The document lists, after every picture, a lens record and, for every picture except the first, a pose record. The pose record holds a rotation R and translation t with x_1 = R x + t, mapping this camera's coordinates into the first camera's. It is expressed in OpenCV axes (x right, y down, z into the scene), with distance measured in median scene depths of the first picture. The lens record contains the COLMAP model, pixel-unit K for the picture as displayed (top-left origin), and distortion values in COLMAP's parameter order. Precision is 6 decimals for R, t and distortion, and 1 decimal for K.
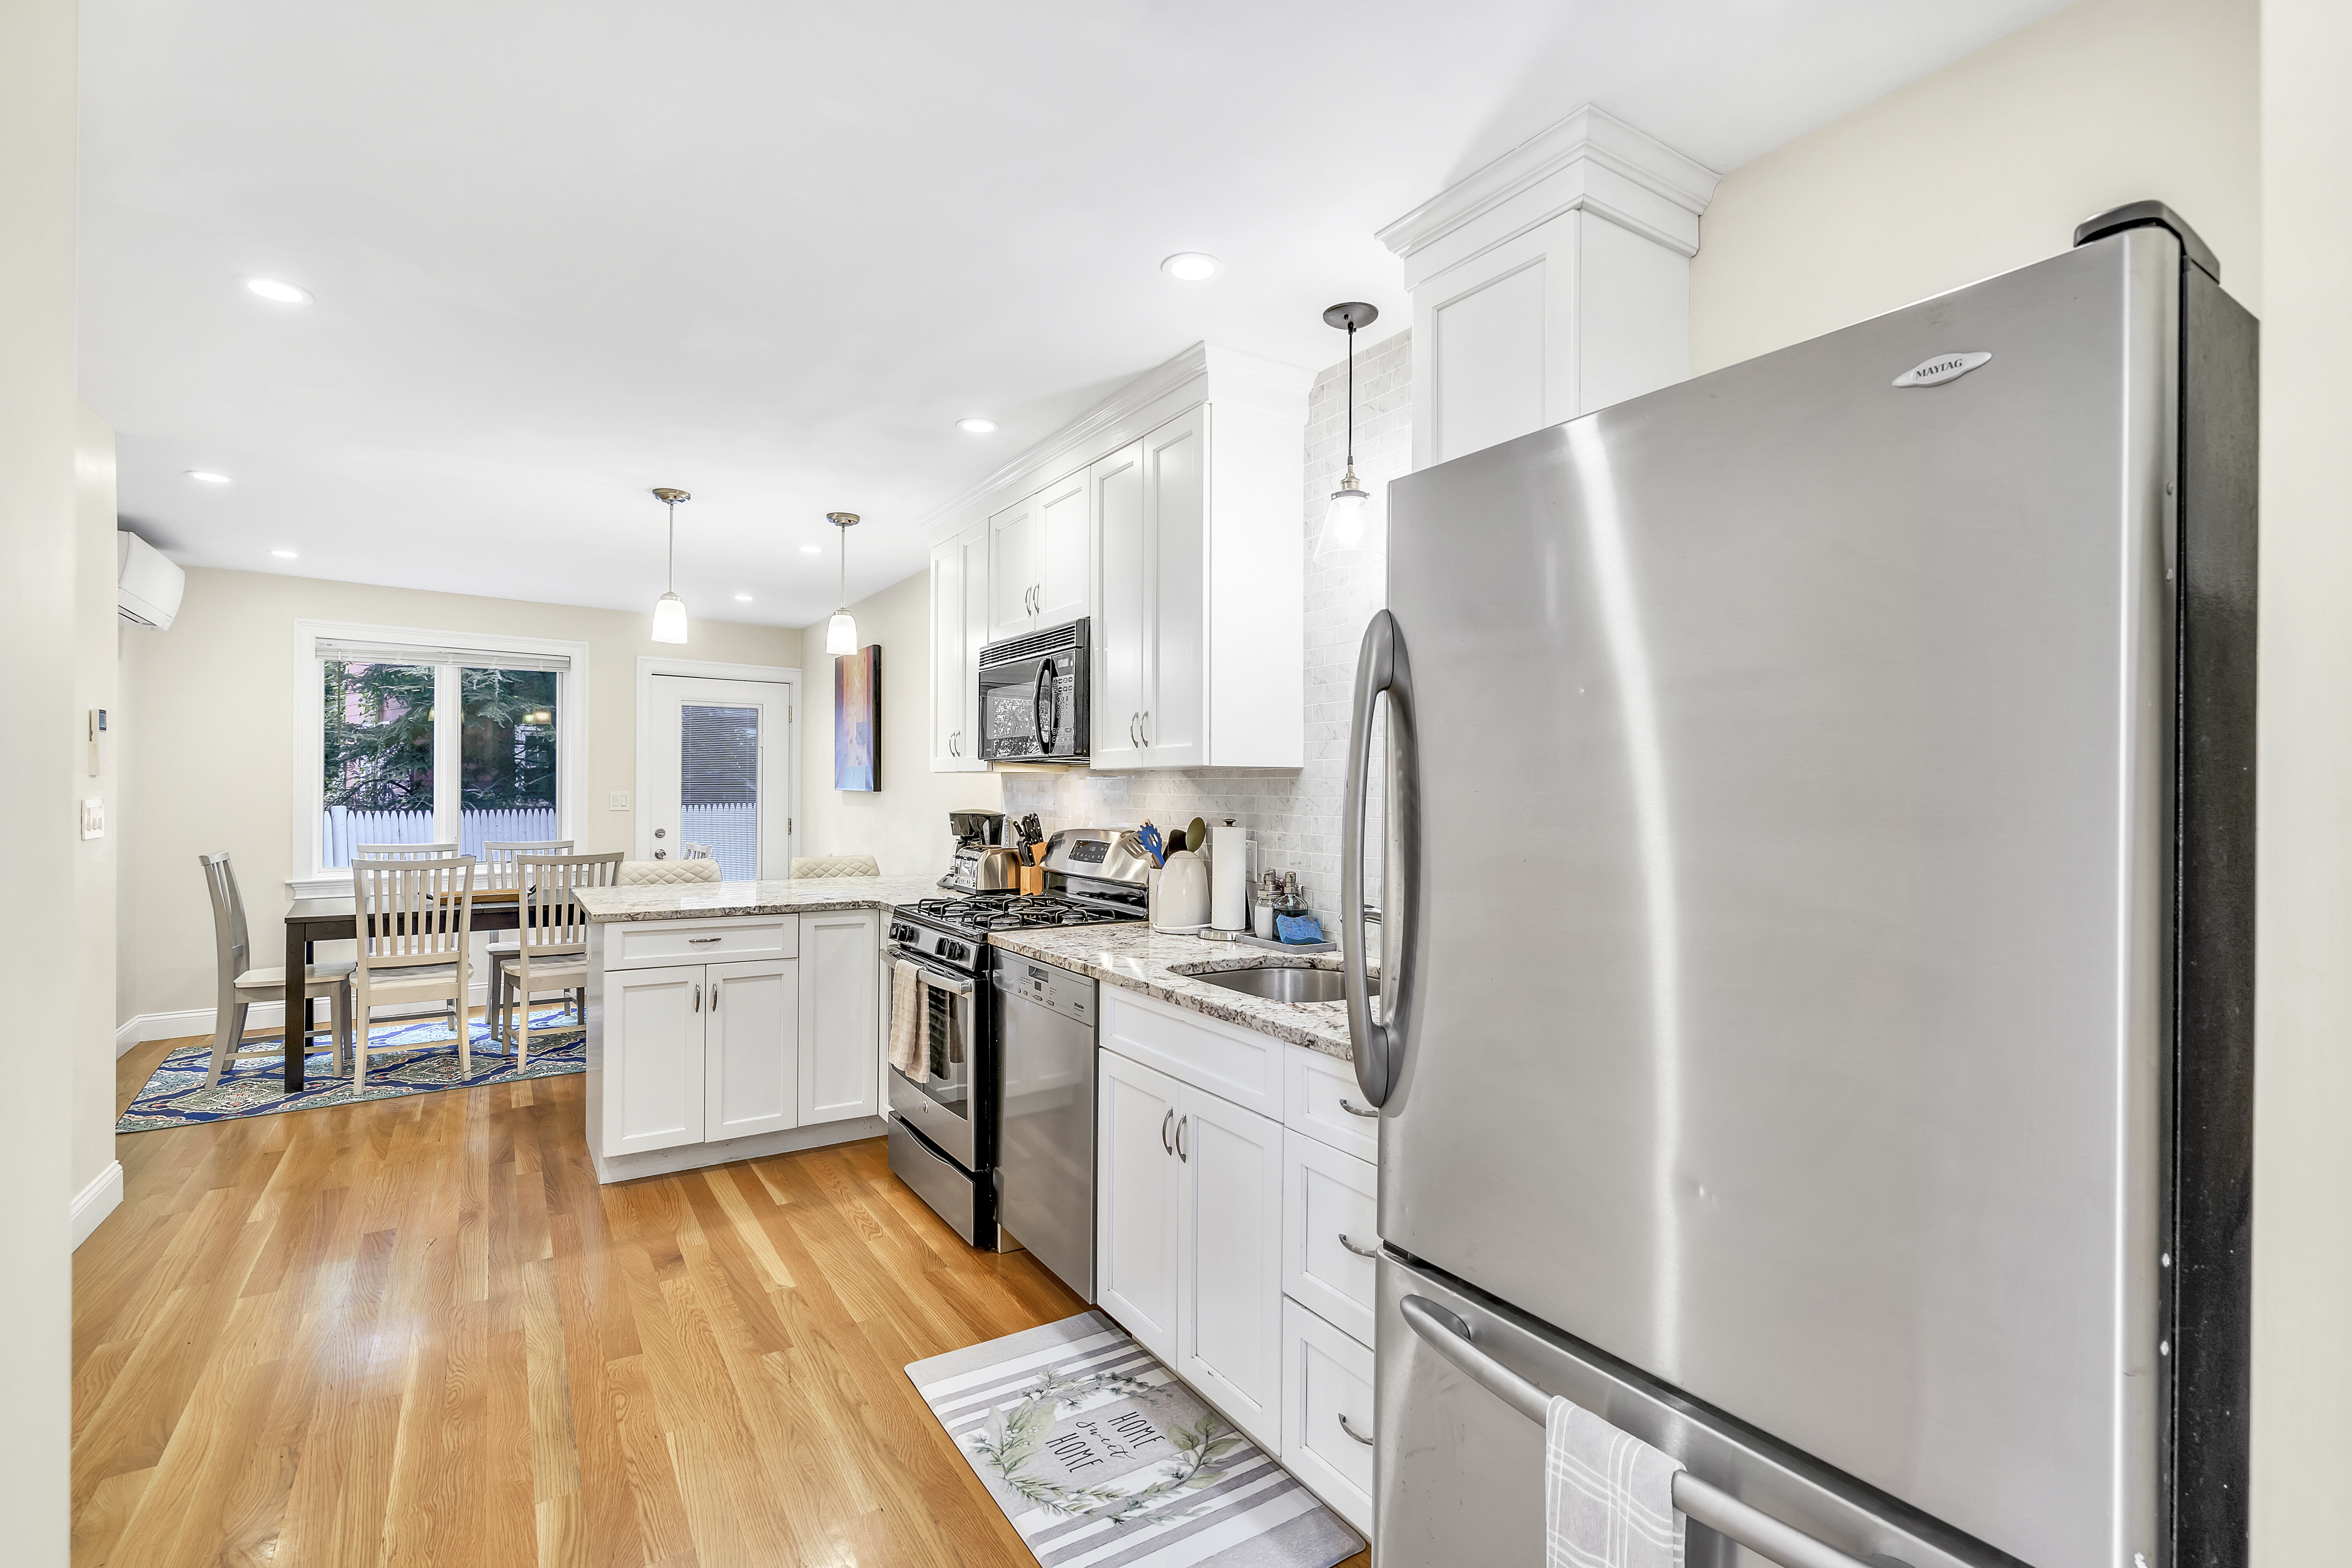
lens RADIAL K [[1097.1, 0, 1195.8], [0, 1097.1, 775.7], [0, 0, 1]] dist [-0.007556, 0.005232]
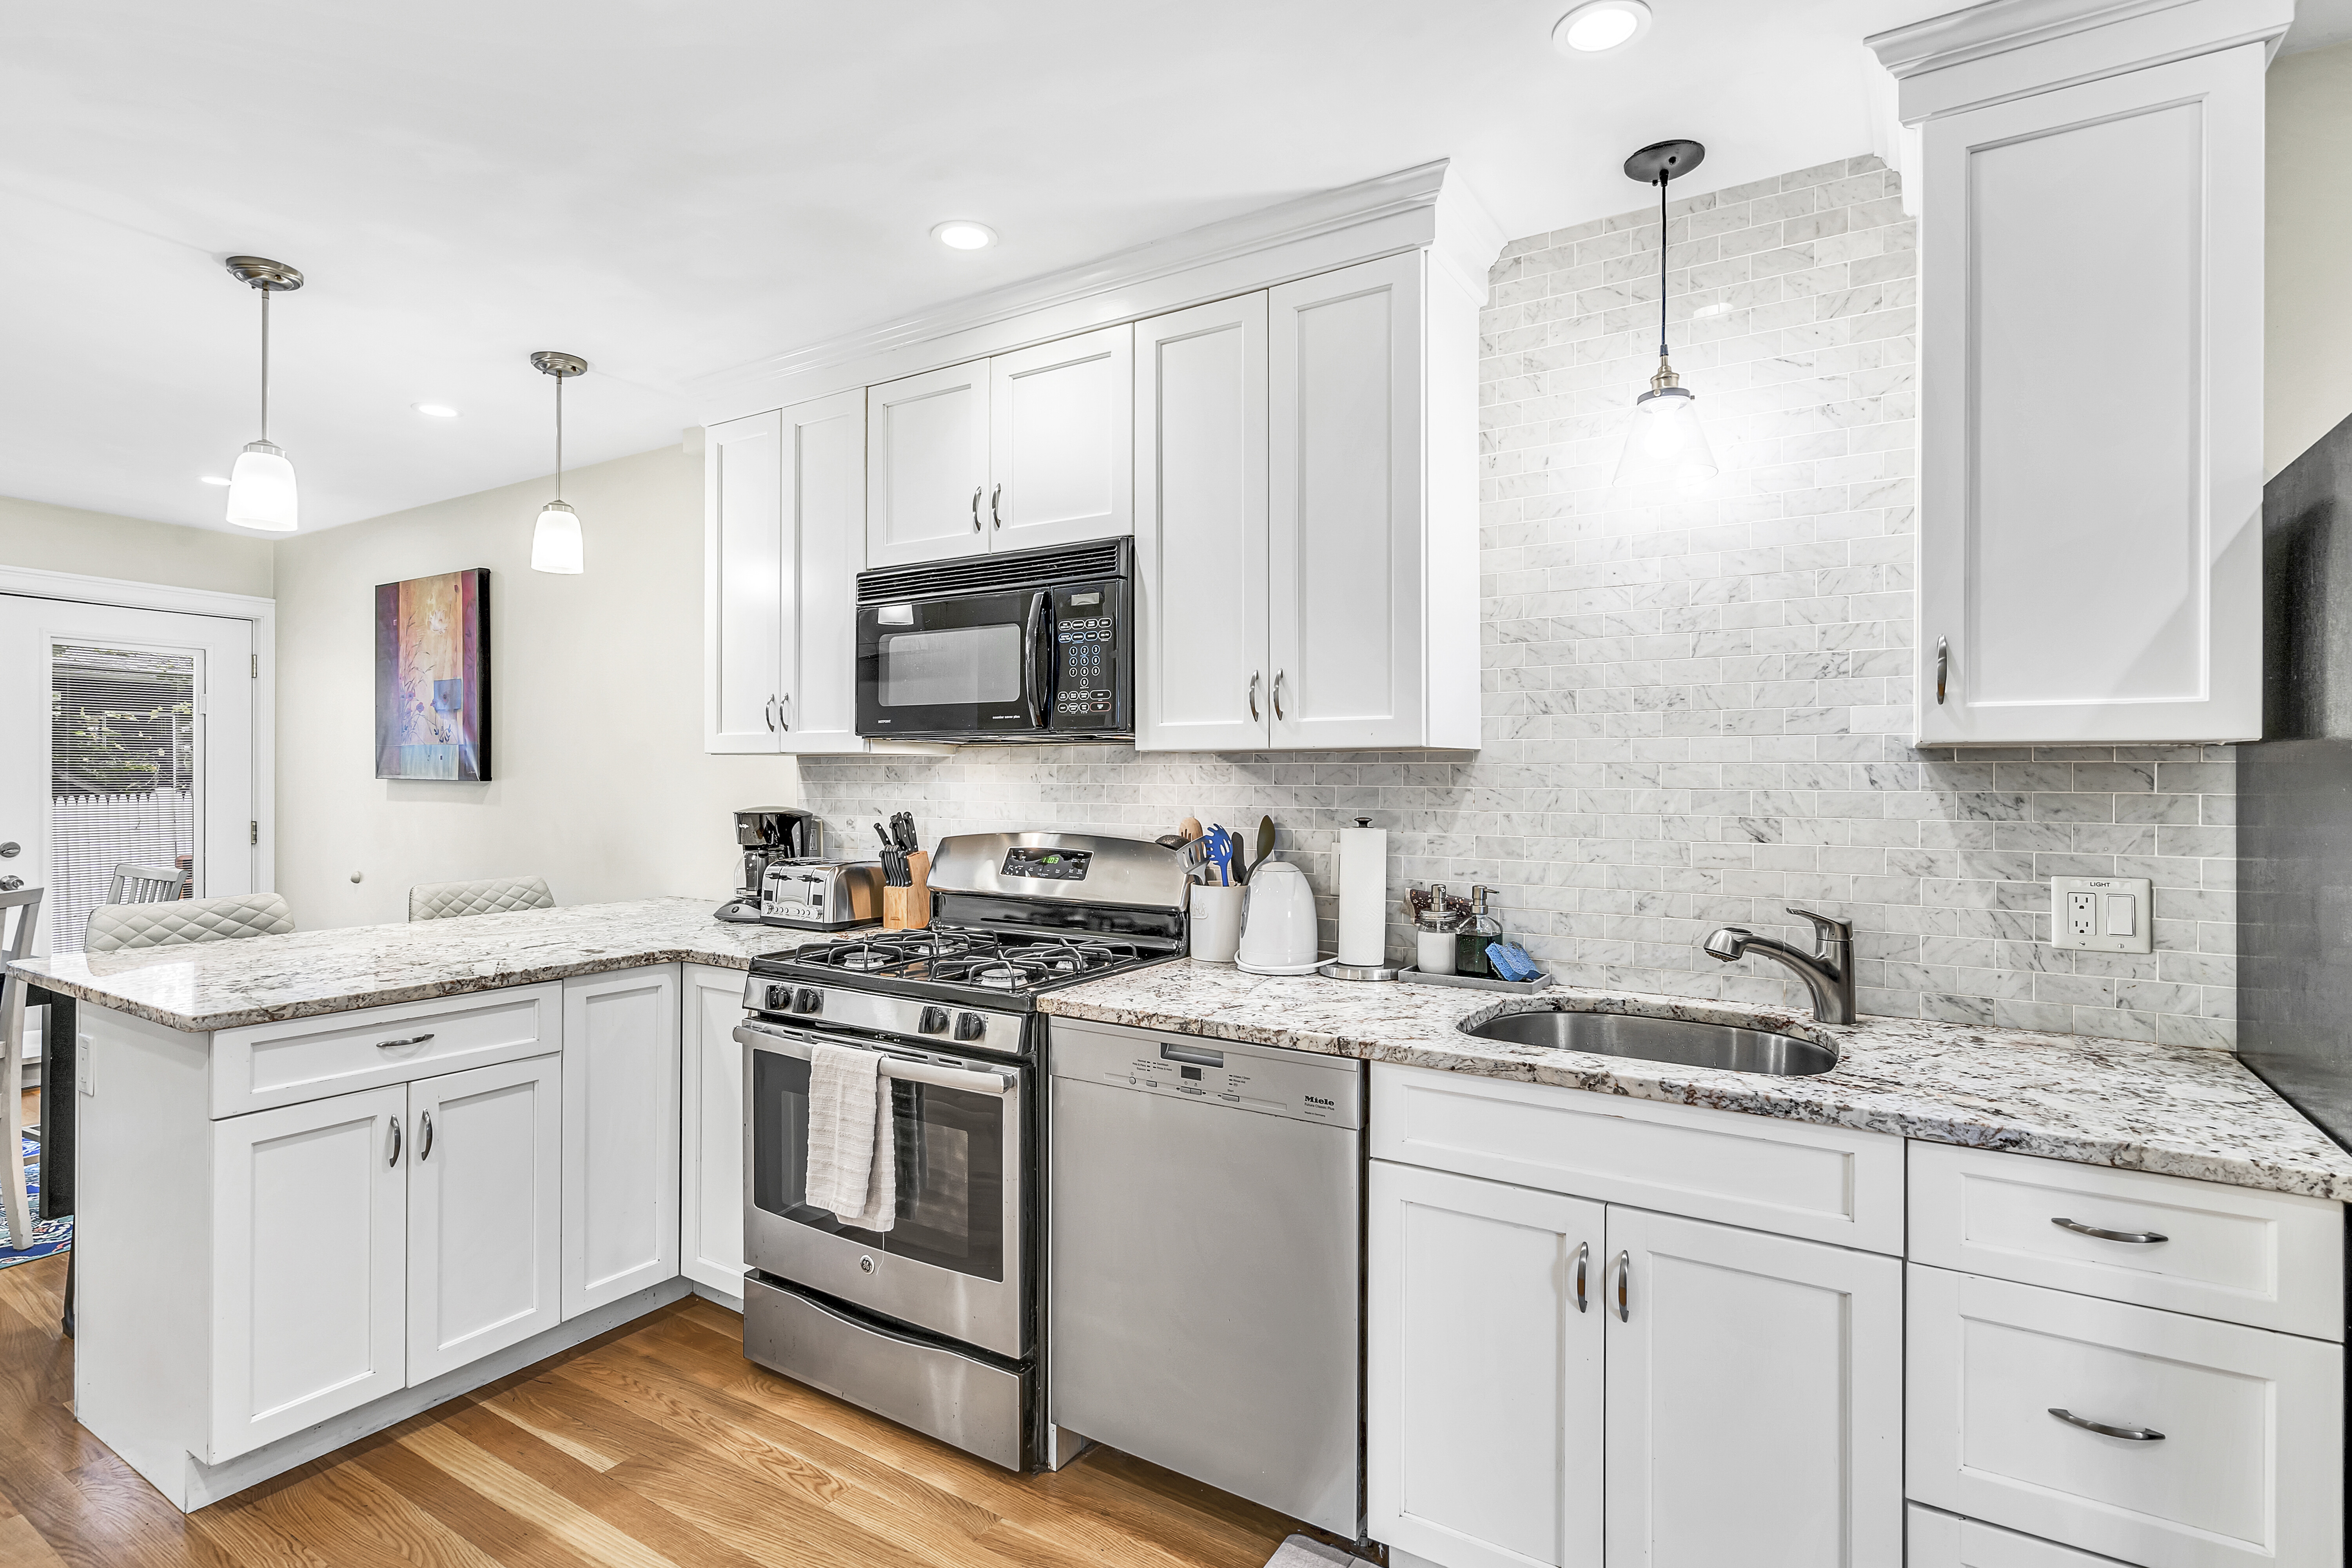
lens RADIAL K [[1126.2, 0, 1176.5], [0, 1126.2, 766.4], [0, 0, 1]] dist [-0.009101, 0.002822]
pose [[0.902670, 0.000678, 0.430334, -0.368075], [-0.002897, 0.999986, 0.004502, 0.001192], [-0.430325, -0.005310, 0.902659, 0.316213]]
